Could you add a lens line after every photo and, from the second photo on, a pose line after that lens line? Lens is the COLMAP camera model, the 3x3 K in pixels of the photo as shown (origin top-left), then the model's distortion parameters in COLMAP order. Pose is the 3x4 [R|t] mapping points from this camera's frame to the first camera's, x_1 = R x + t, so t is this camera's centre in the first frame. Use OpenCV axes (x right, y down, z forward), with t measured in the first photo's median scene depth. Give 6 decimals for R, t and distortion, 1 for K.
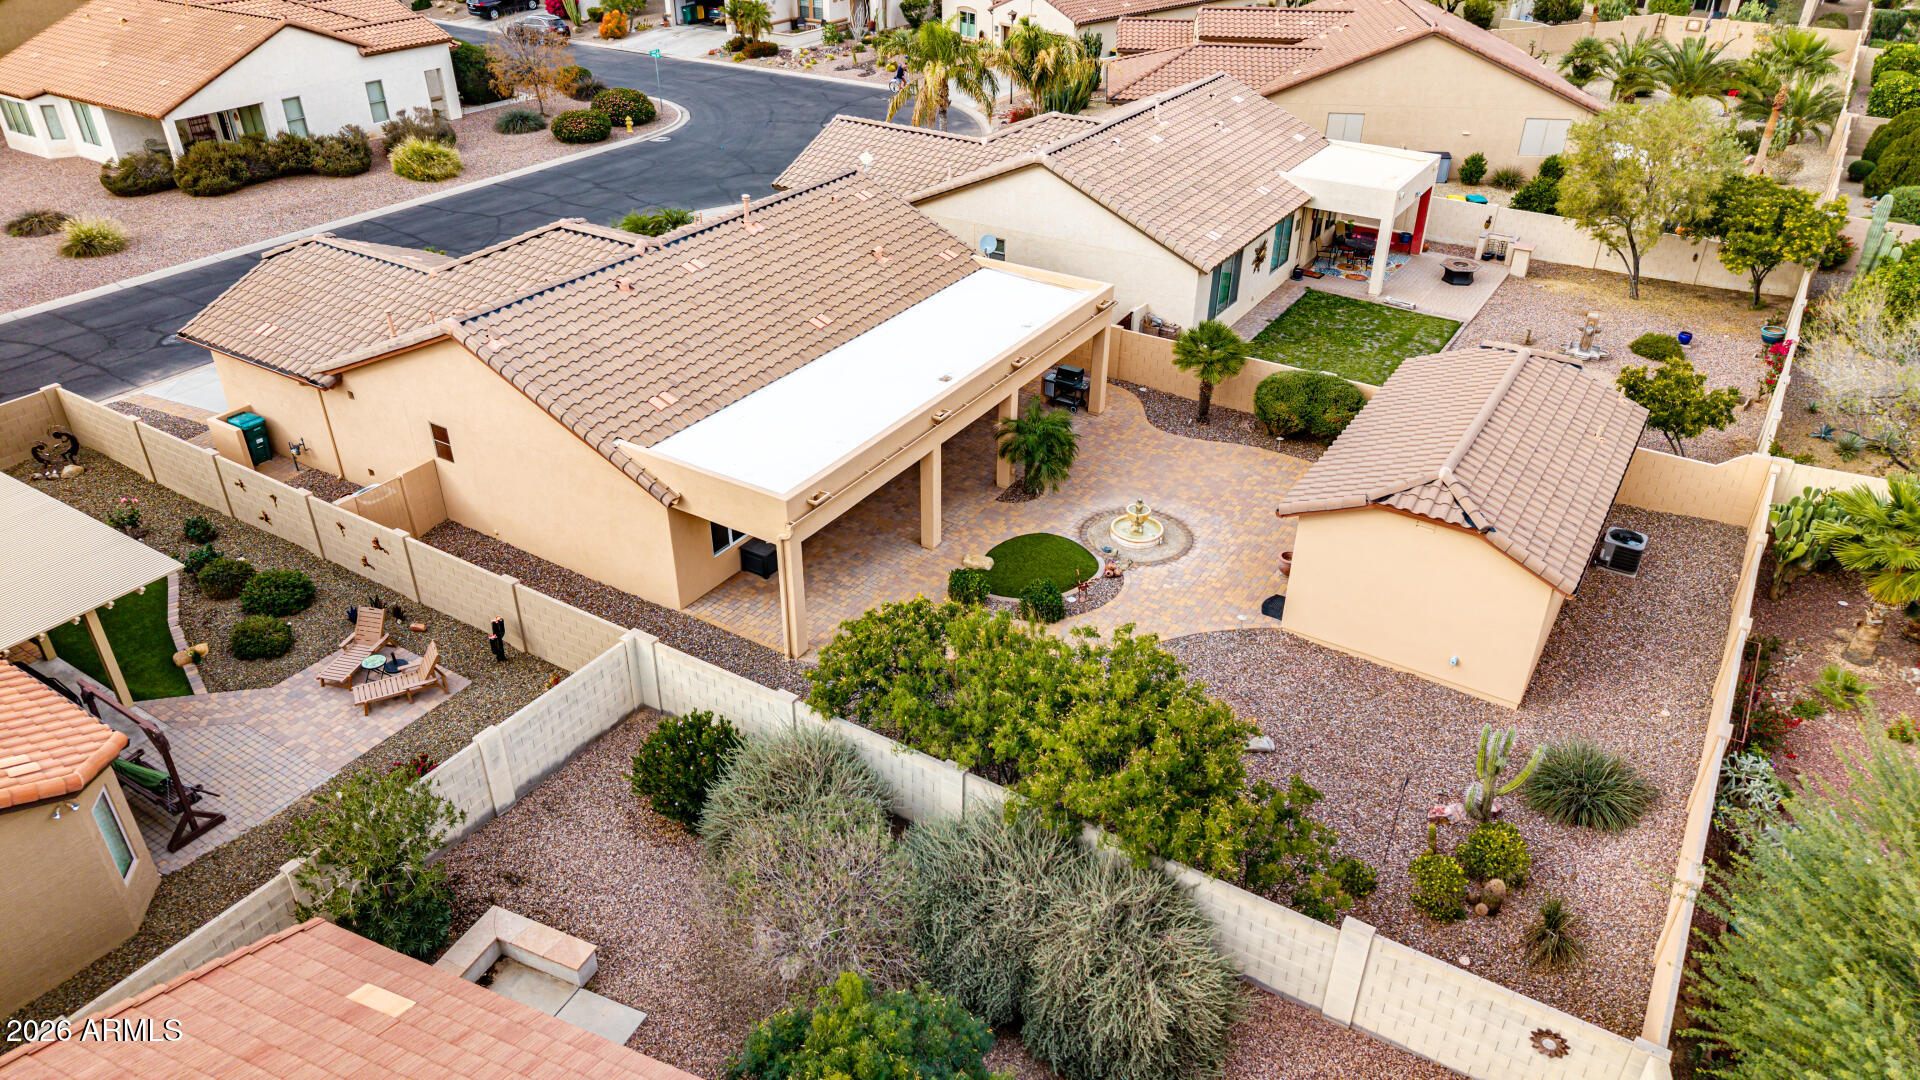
lens RADIAL K [[1278.8, 0, 956.0], [0, 1278.8, 548.5], [0, 0, 1]] dist [0.049551, -0.067706]
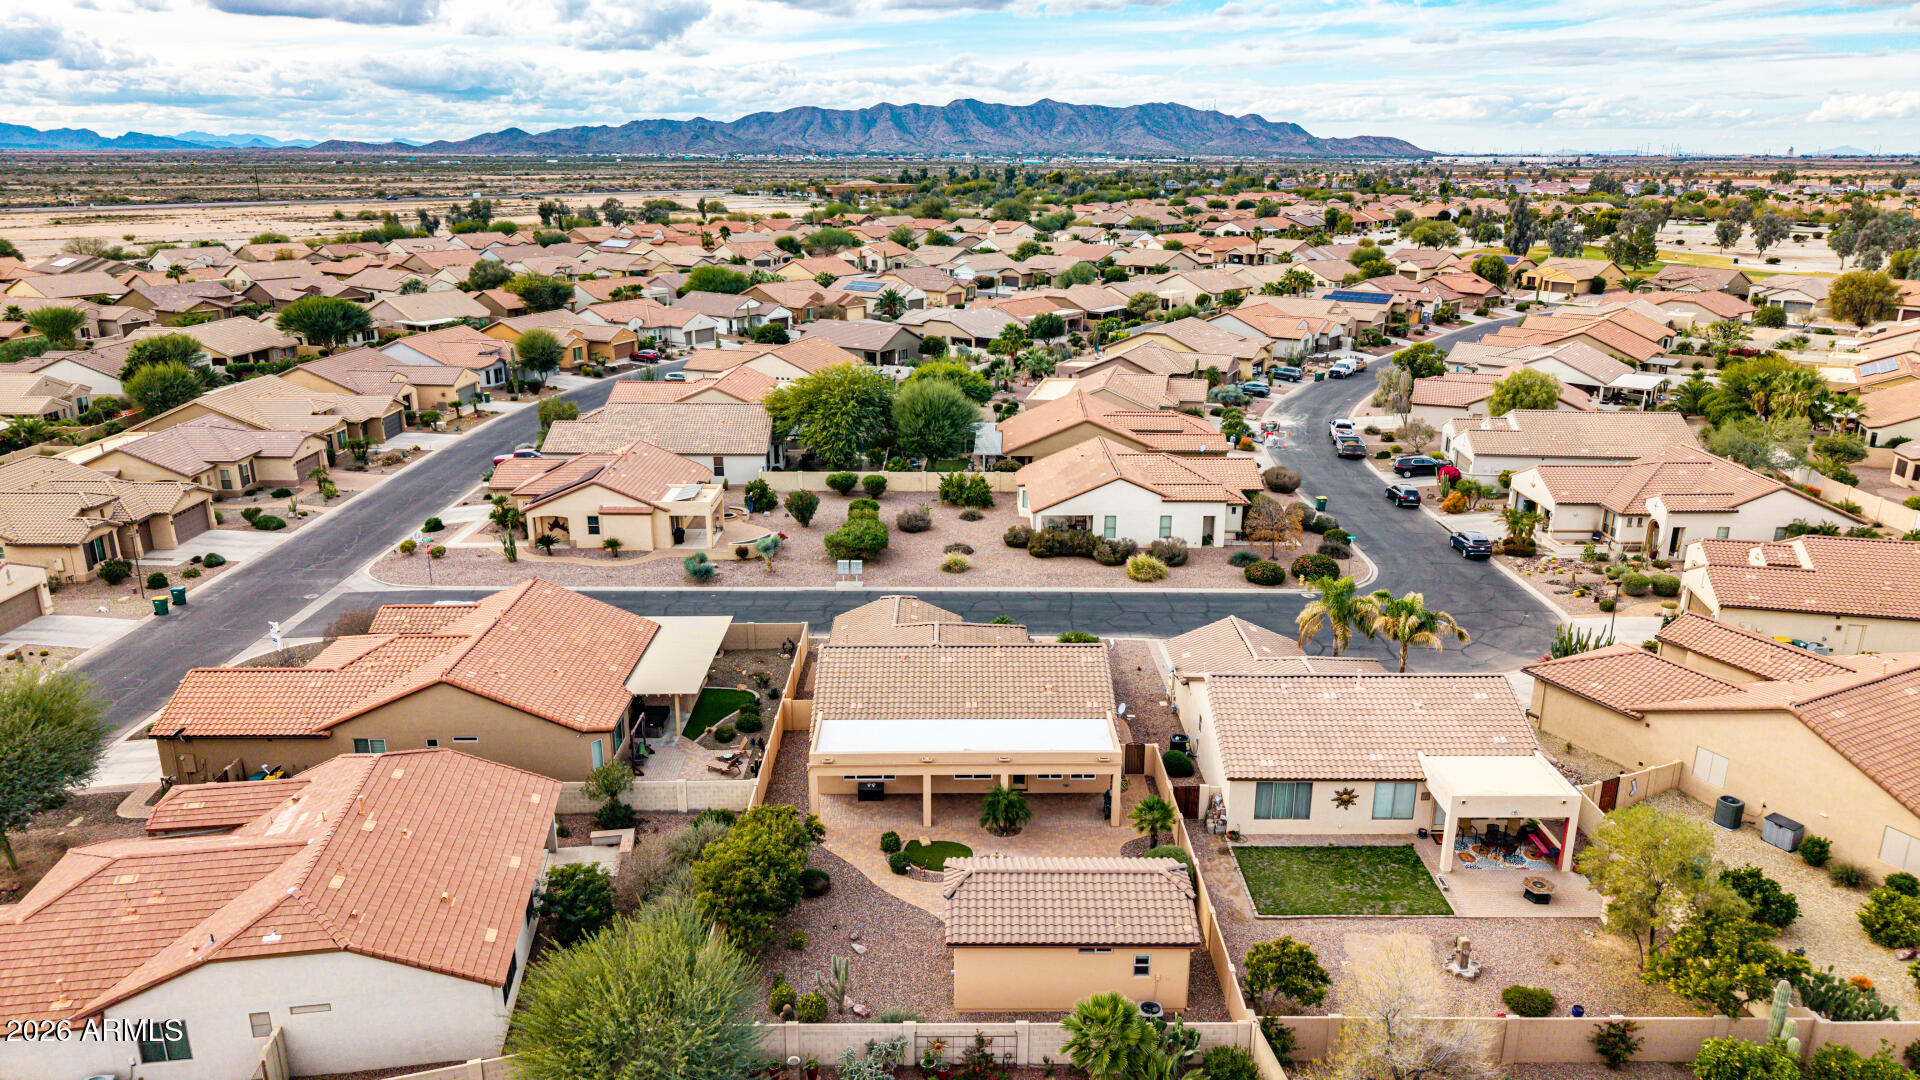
lens RADIAL K [[1278.8, 0, 956.0], [0, 1278.8, 548.5], [0, 0, 1]] dist [0.049551, -0.067706]
pose [[0.542976, 0.246583, -0.802729, 0.753084], [-0.442259, 0.896573, -0.023740, -0.183095], [0.713851, 0.367904, 0.595871, -0.137891]]
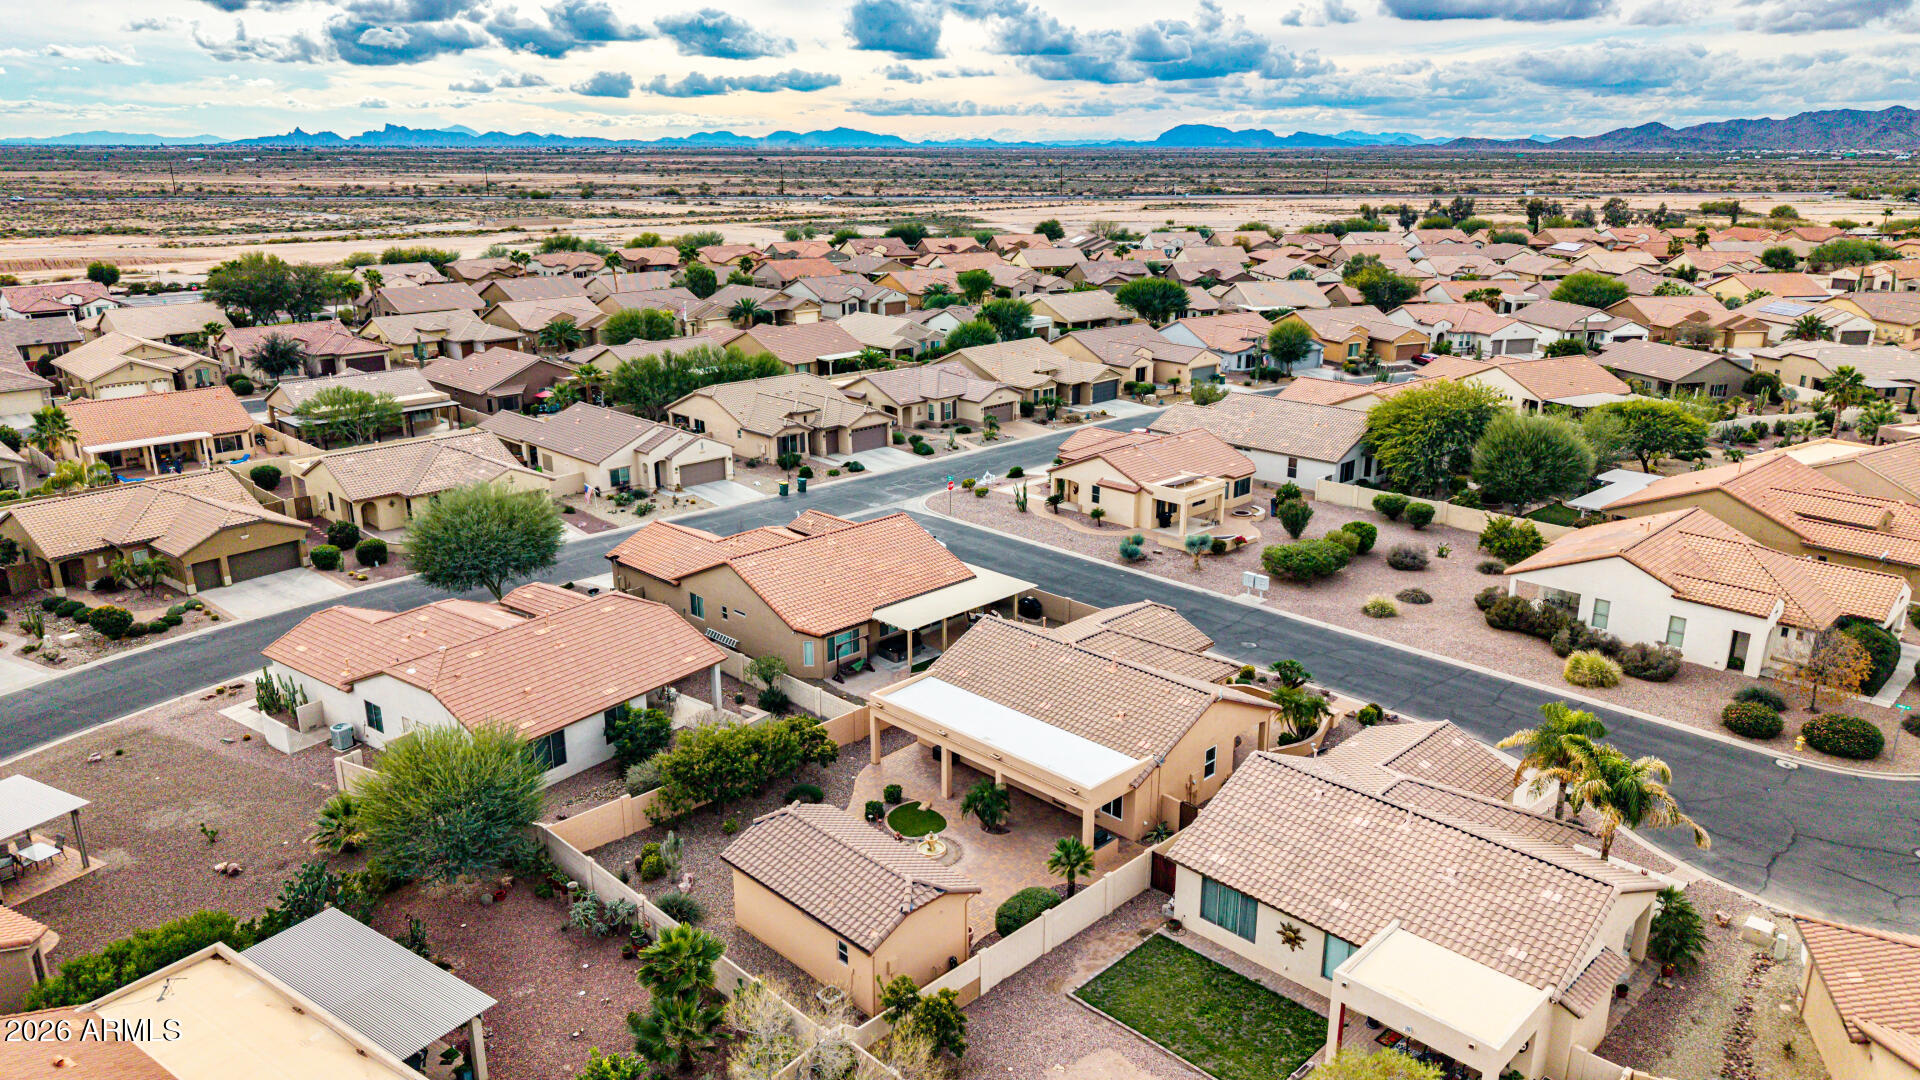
lens RADIAL K [[1278.8, 0, 956.0], [0, 1278.8, 548.5], [0, 0, 1]] dist [0.049551, -0.067706]
pose [[-0.218309, 0.288686, -0.932202, 0.901434], [-0.513335, 0.778436, 0.361283, -0.541796], [0.829957, 0.557403, -0.021747, 0.441551]]
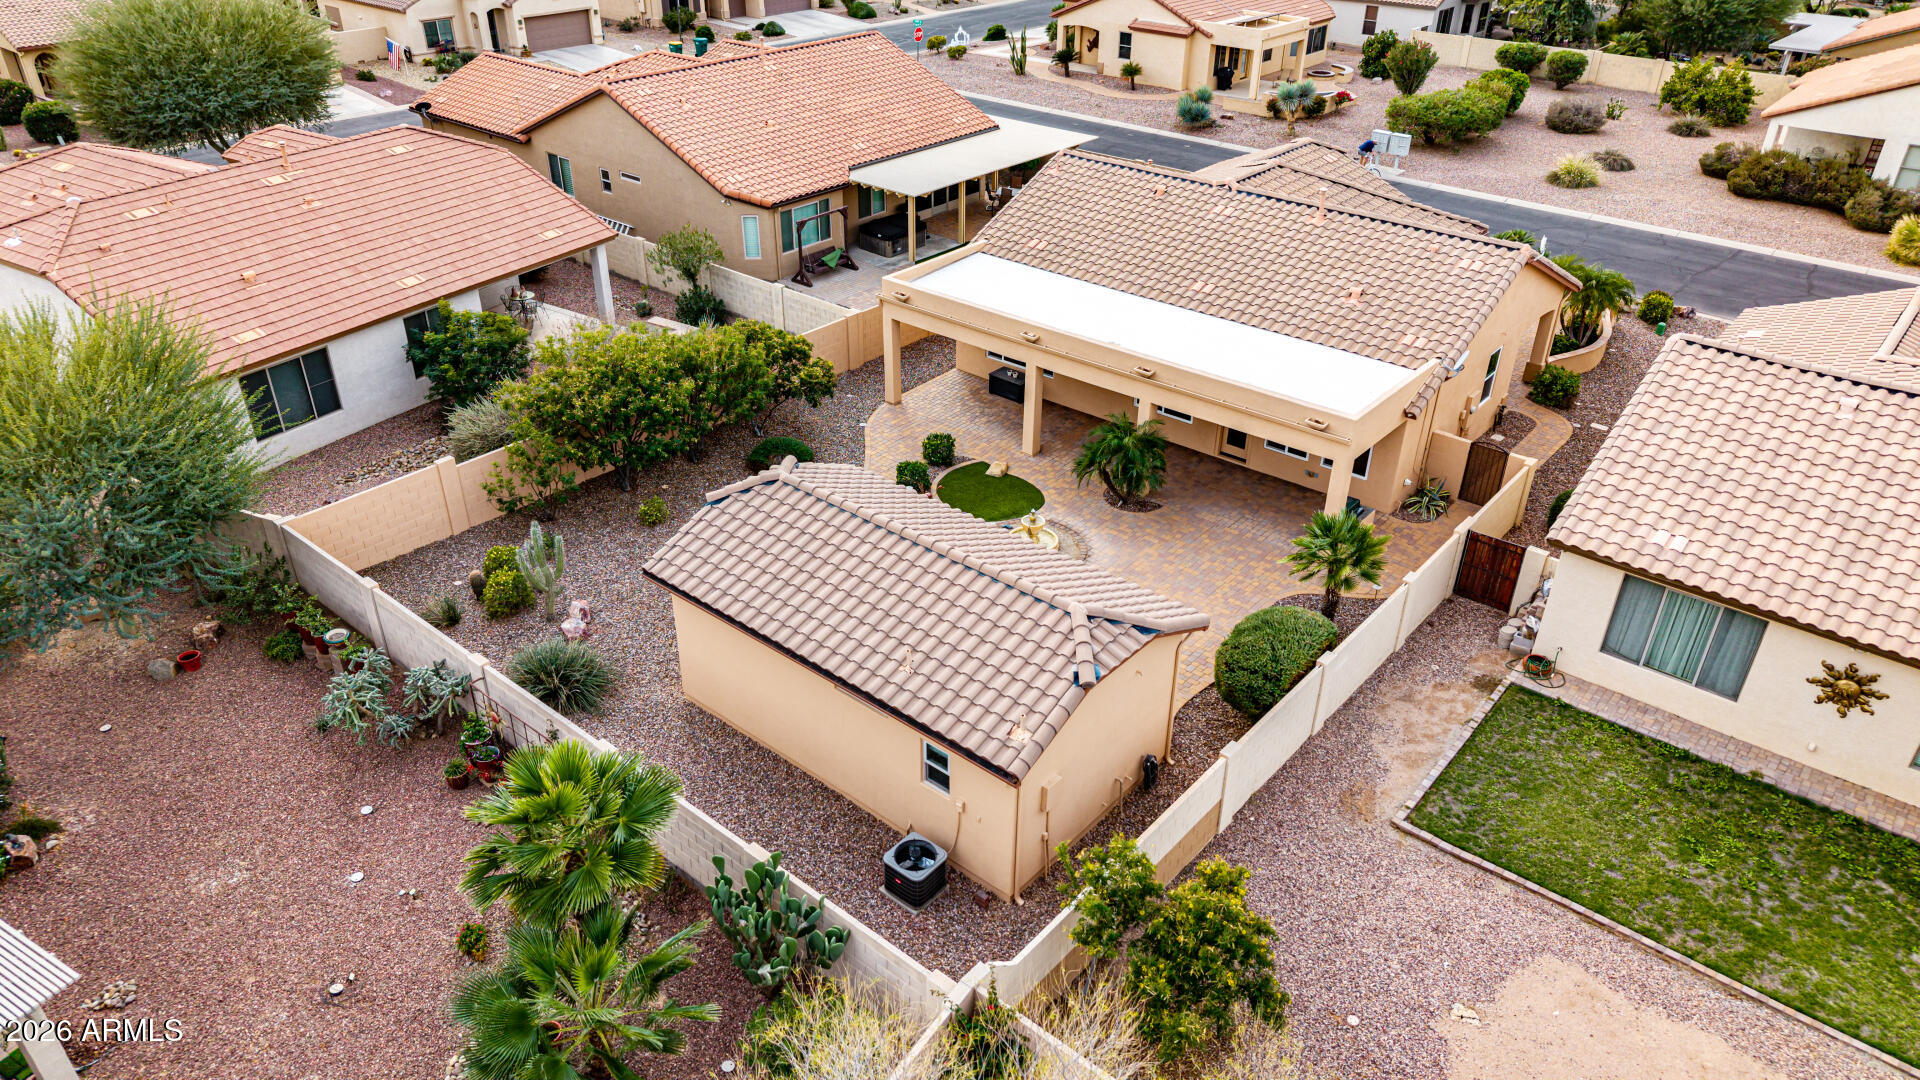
lens RADIAL K [[1278.8, 0, 956.0], [0, 1278.8, 548.5], [0, 0, 1]] dist [0.049551, -0.067706]
pose [[-0.135912, 0.509675, -0.849564, 0.521373], [-0.530100, 0.687031, 0.496972, -0.248407], [0.836972, 0.517899, 0.176803, 0.414268]]
